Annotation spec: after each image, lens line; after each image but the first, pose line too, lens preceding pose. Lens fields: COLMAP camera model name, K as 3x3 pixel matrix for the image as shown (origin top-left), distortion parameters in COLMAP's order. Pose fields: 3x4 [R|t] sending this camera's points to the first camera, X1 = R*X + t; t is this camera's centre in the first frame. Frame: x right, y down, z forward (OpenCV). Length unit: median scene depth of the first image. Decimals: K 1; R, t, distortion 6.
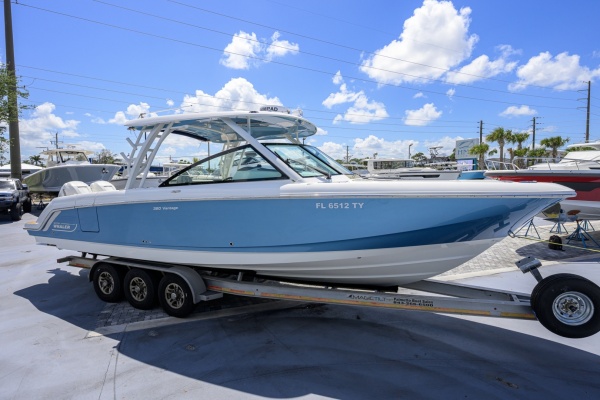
lens RADIAL K [[292.1, 0, 271.3], [0, 292.1, 198.7], [0, 0, 1]] dist [0.003977, -0.010202]
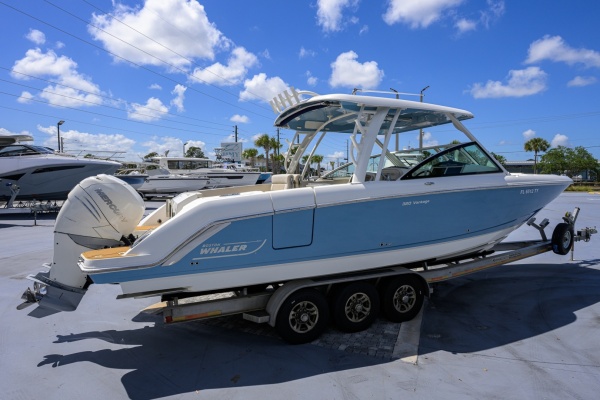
lens RADIAL K [[343.8, 0, 281.0], [0, 343.8, 210.5], [0, 0, 1]] dist [0.000020, 0.000844]
pose [[0.686313, -0.059301, 0.724885, -1.380088], [0.047372, 0.998199, 0.036809, -0.001310], [-0.725762, 0.009077, 0.687886, 0.543807]]
